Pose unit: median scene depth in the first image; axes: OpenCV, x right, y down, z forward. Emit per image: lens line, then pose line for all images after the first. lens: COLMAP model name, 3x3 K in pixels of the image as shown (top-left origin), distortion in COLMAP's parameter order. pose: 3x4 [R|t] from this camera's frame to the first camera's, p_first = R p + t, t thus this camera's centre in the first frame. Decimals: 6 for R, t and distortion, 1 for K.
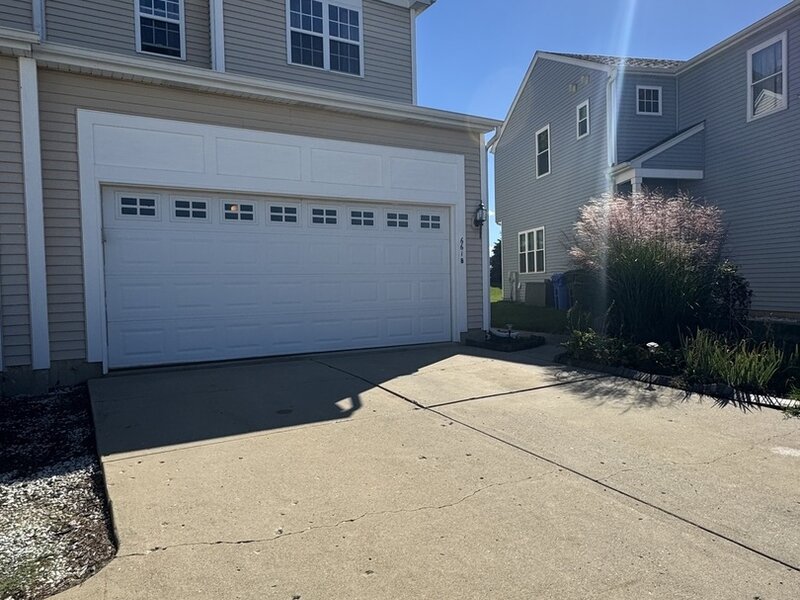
lens RADIAL K [[526.8, 0, 397.0], [0, 526.8, 289.5], [0, 0, 1]] dist [0.000509, 0.000176]
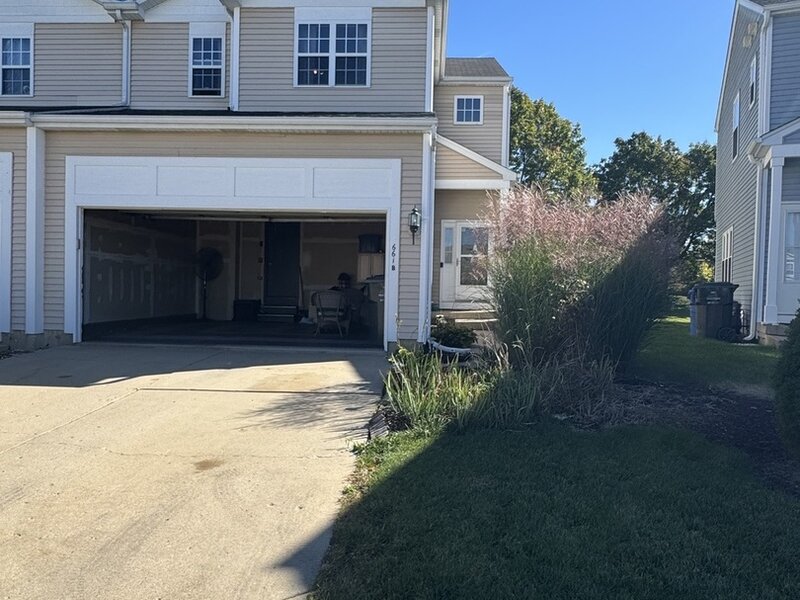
lens RADIAL K [[616.9, 0, 400.0], [0, 616.9, 300.0], [0, 0, 1]] dist [-0.001852, 0.000392]
pose [[0.845221, 0.038059, -0.533061, 0.736052], [-0.048088, 0.998831, -0.004934, 0.009578], [0.532250, 0.029804, 0.846063, 0.050430]]
